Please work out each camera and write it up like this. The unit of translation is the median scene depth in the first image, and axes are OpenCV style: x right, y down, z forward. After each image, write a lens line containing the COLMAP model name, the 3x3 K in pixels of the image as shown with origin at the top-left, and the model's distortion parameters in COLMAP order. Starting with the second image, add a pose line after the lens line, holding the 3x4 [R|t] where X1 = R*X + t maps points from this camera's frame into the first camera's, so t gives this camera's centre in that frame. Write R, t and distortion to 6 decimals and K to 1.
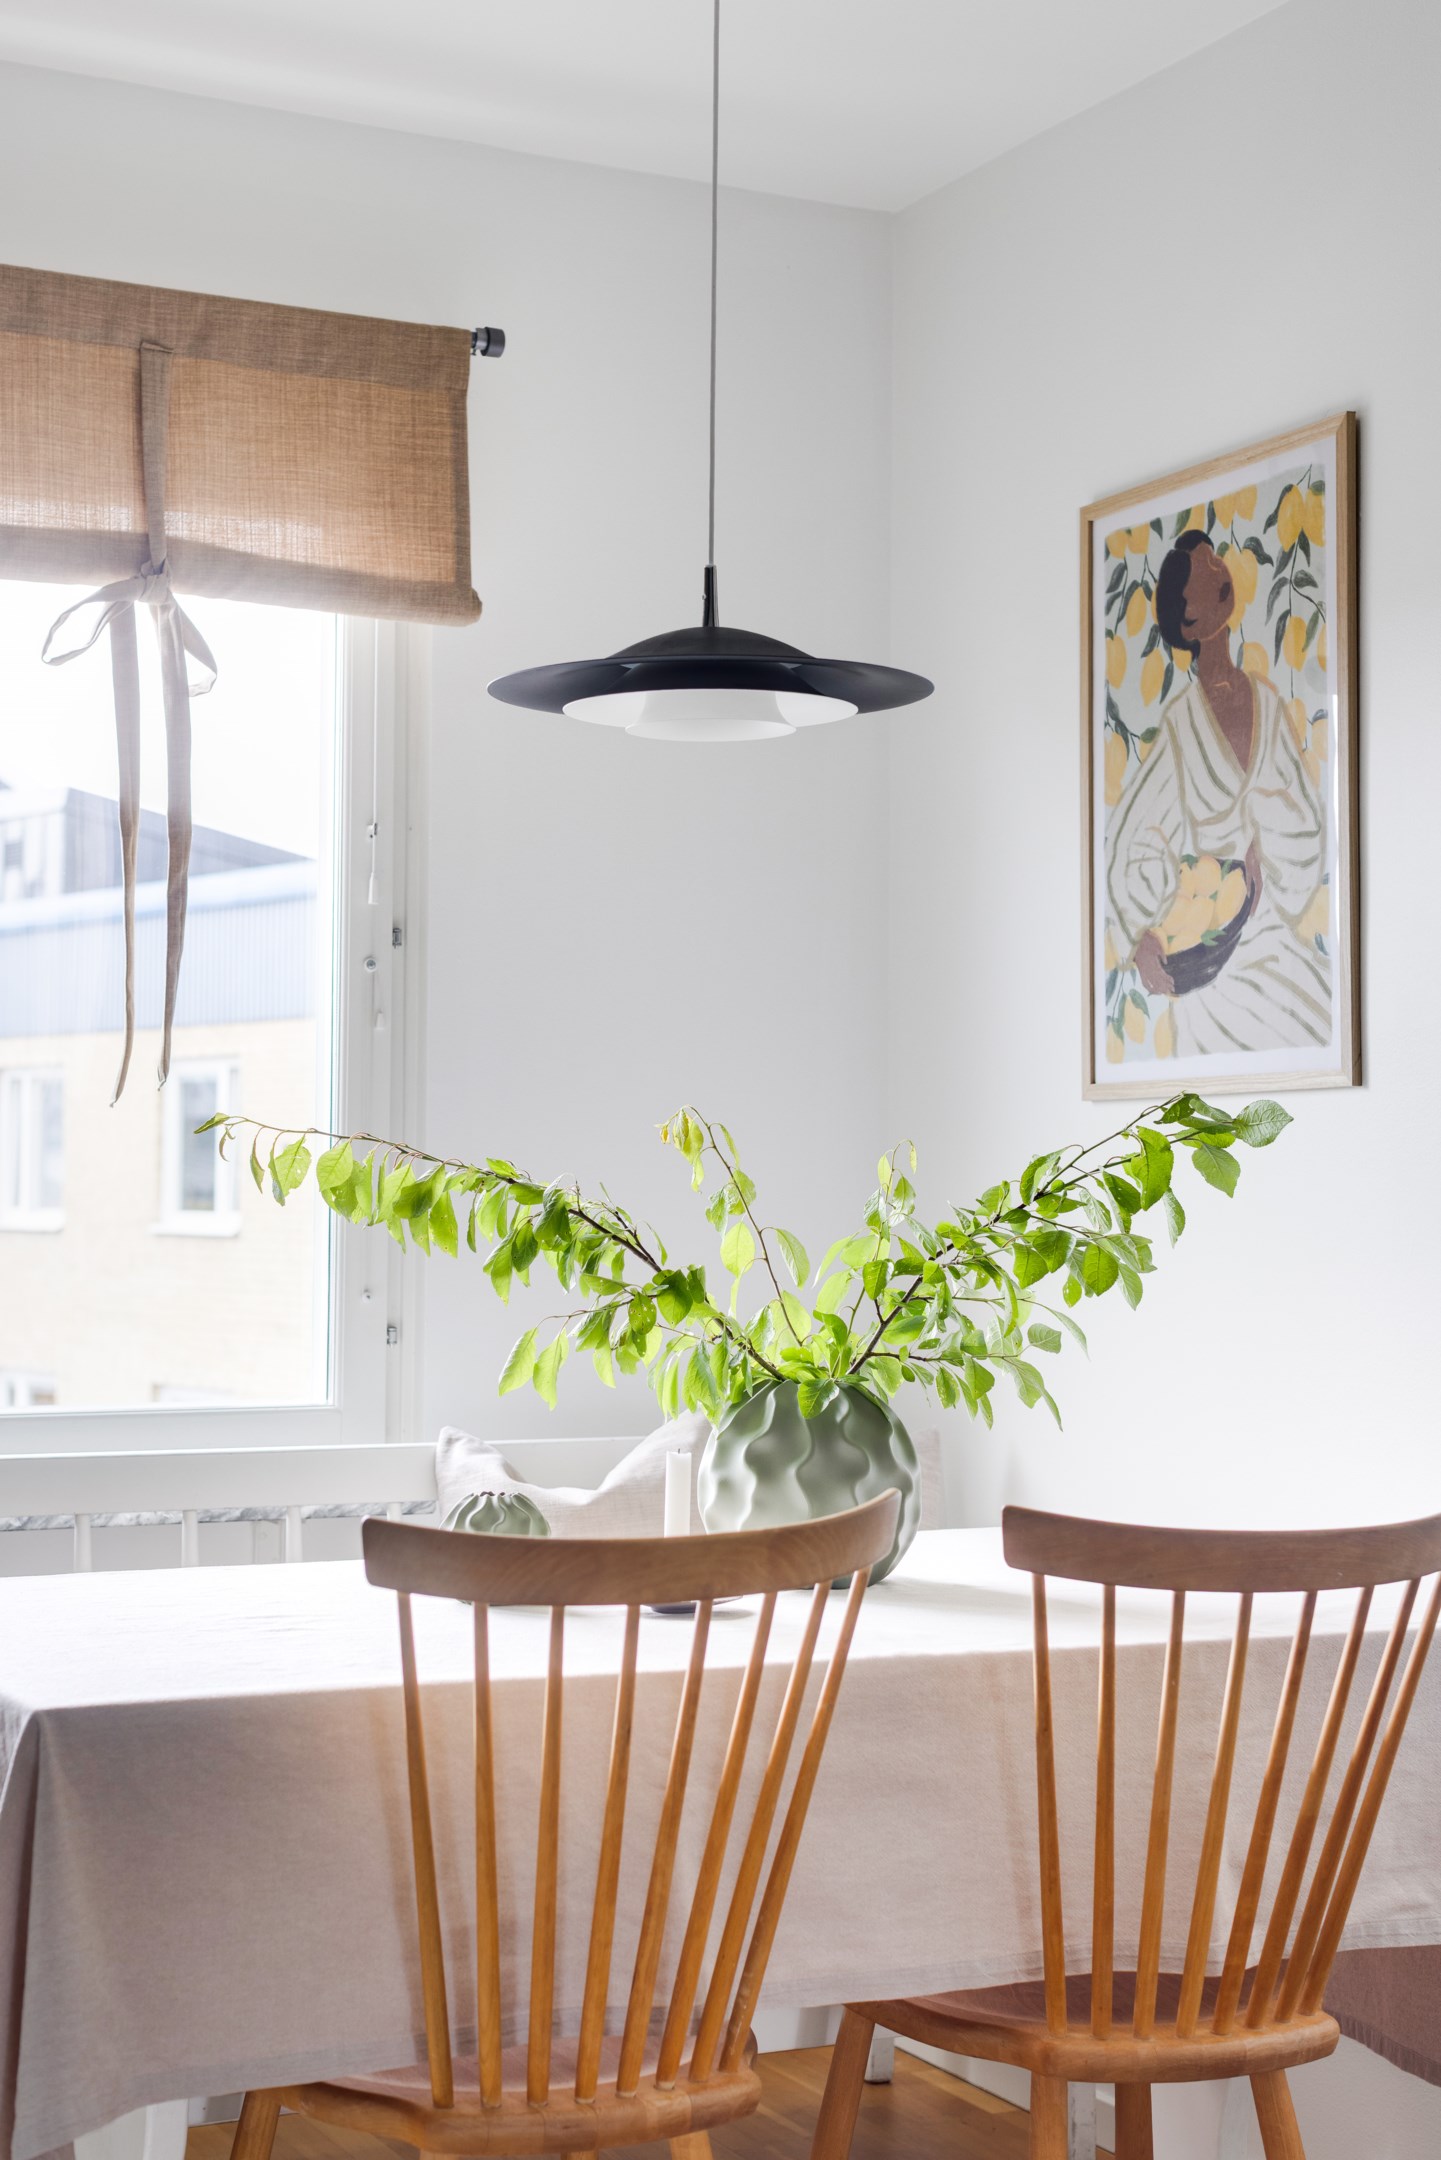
lens RADIAL K [[3514.3, 0, 733.9], [0, 3514.3, 1085.0], [0, 0, 1]] dist [0.141872, 0.000000]
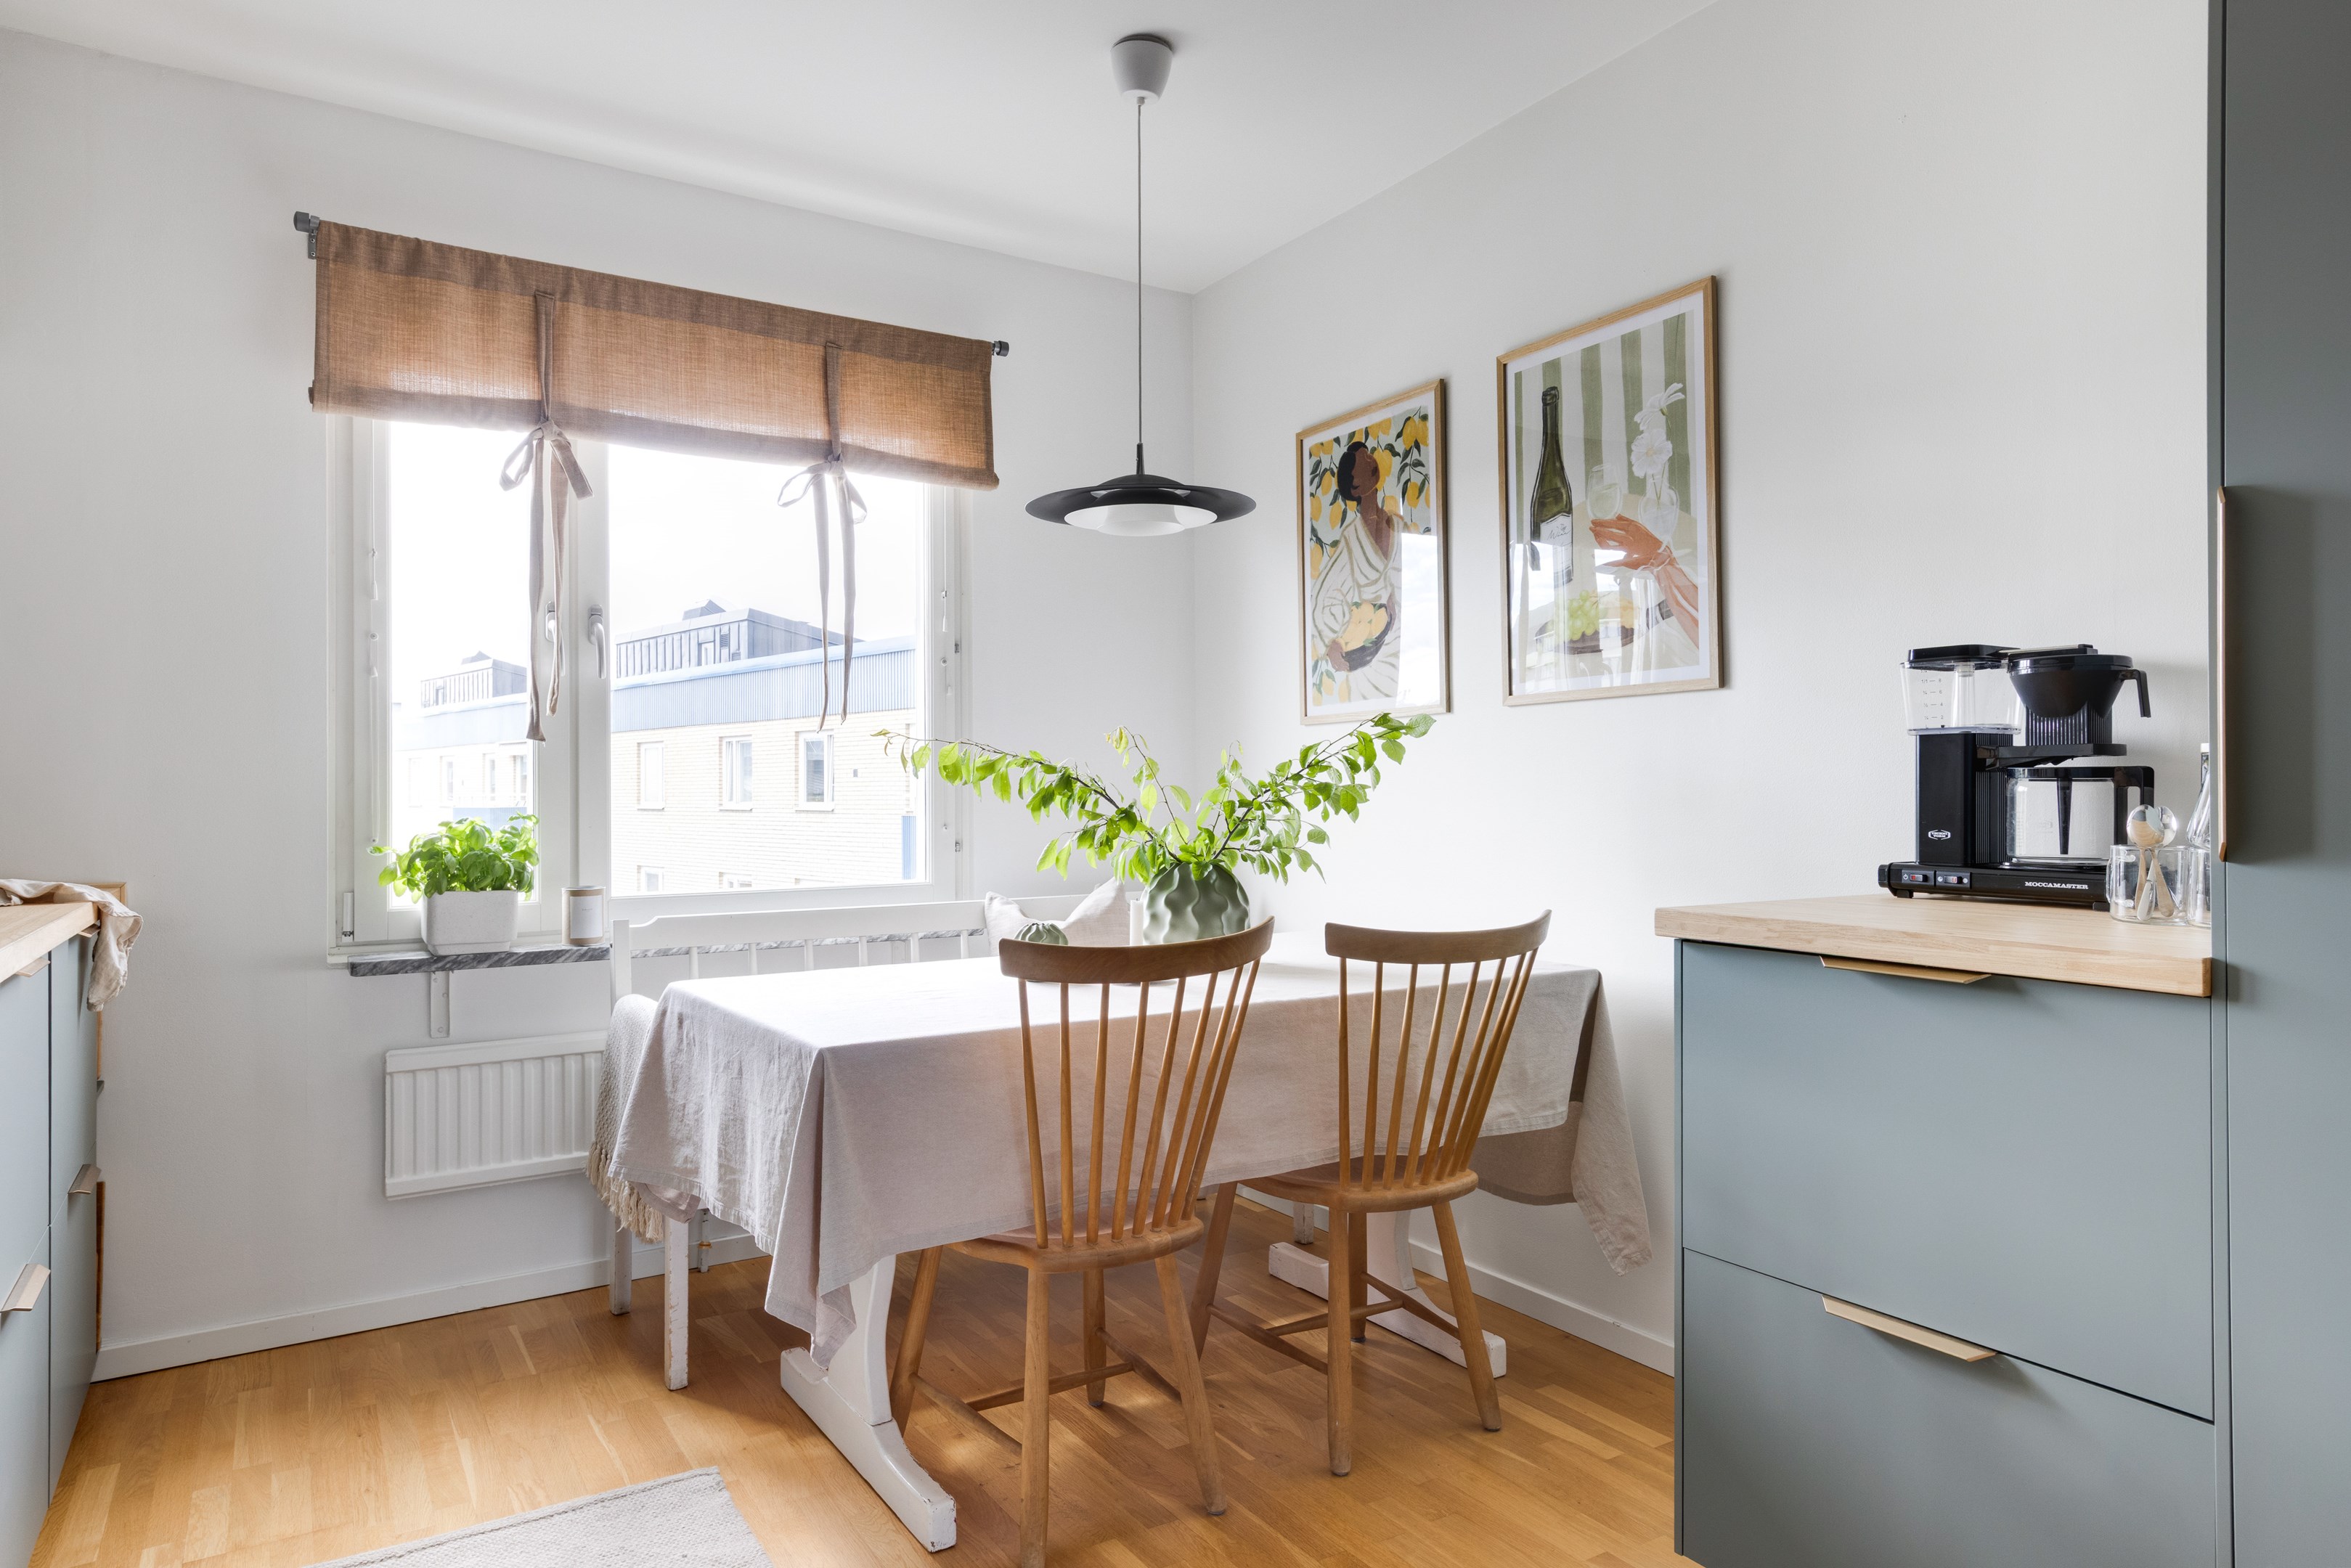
lens RADIAL K [[1397.1, 0, 1155.2], [0, 1397.1, 785.1], [0, 0, 1]] dist [0.017496, 0.002867]
pose [[0.992723, -0.017197, 0.119184, -0.092490], [0.015292, 0.999741, 0.016874, 0.027753], [-0.119443, -0.014928, 0.992729, 0.229838]]
